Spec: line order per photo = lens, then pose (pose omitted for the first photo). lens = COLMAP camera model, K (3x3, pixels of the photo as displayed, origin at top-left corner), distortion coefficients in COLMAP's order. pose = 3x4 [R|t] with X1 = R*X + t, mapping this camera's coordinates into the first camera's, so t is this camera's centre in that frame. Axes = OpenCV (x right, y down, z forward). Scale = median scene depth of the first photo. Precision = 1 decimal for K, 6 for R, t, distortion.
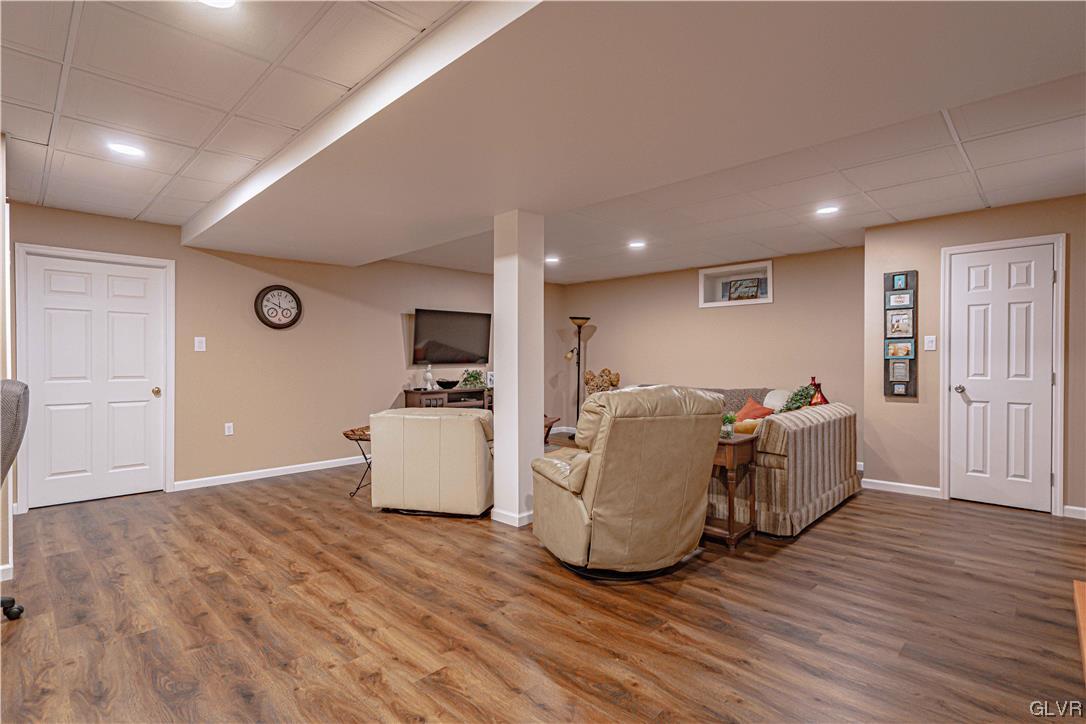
lens RADIAL K [[527.1, 0, 540.8], [0, 527.1, 362.2], [0, 0, 1]] dist [-0.002337, -0.000097]
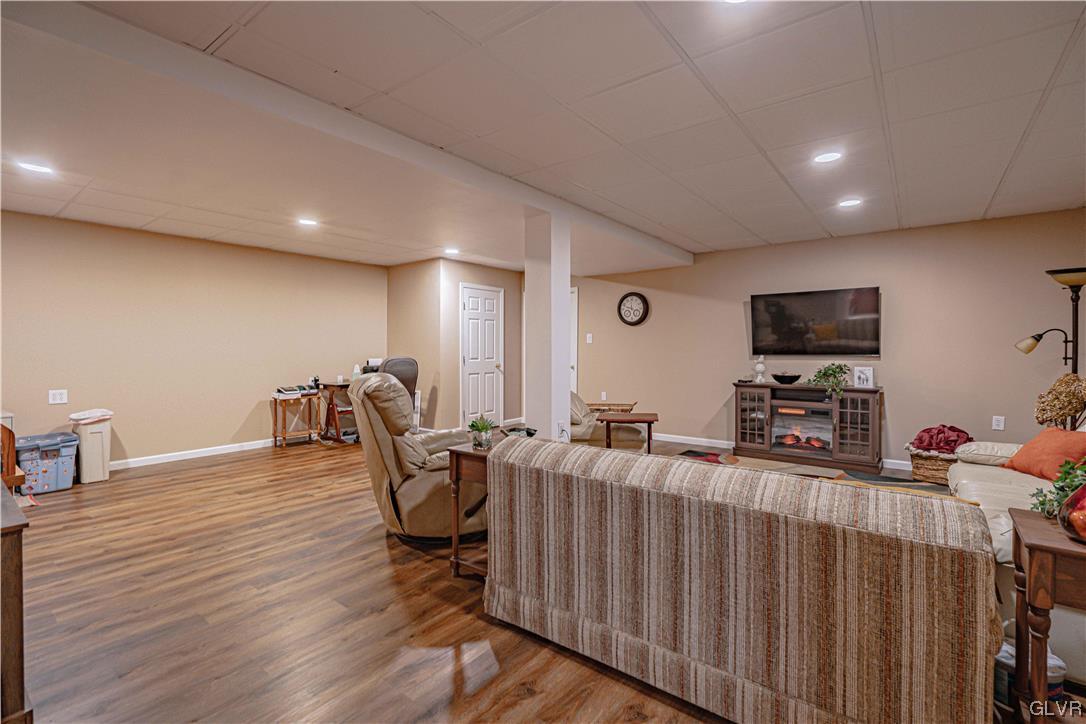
lens RADIAL K [[499.5, 0, 541.3], [0, 499.5, 354.7], [0, 0, 1]] dist [-0.005254, 0.006014]
pose [[0.110407, 0.022177, -0.993639, 0.734636], [-0.004638, 0.999752, 0.021798, -0.016685], [0.993876, 0.002201, 0.110482, 0.646236]]
